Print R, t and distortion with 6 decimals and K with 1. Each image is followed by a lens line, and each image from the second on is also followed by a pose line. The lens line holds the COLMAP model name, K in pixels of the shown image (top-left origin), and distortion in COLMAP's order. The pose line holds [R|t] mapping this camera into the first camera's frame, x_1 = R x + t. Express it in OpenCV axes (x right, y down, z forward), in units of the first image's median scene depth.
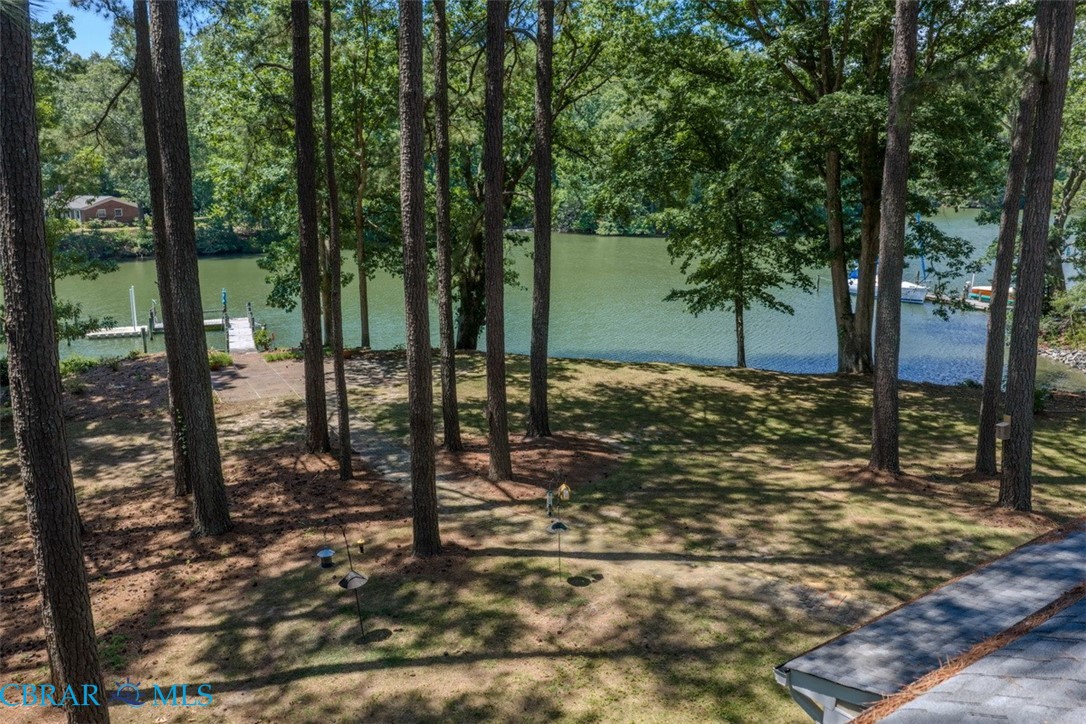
lens RADIAL K [[889.7, 0, 545.5], [0, 889.7, 363.2], [0, 0, 1]] dist [-0.011695, -0.001251]
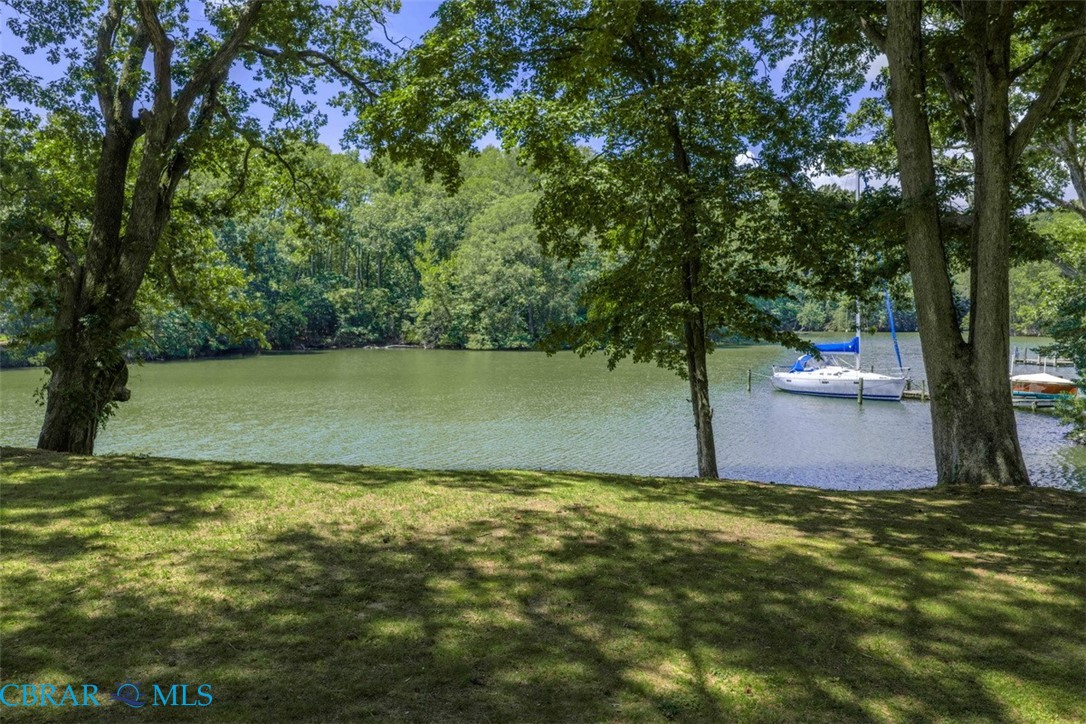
lens RADIAL K [[889.7, 0, 541.5], [0, 889.7, 363.2], [0, 0, 1]] dist [-0.011695, -0.001251]
pose [[0.992398, -0.002984, 0.123032, 0.094621], [0.022334, 0.987473, -0.156199, 0.014714], [-0.121024, 0.157759, 0.980033, 0.636474]]
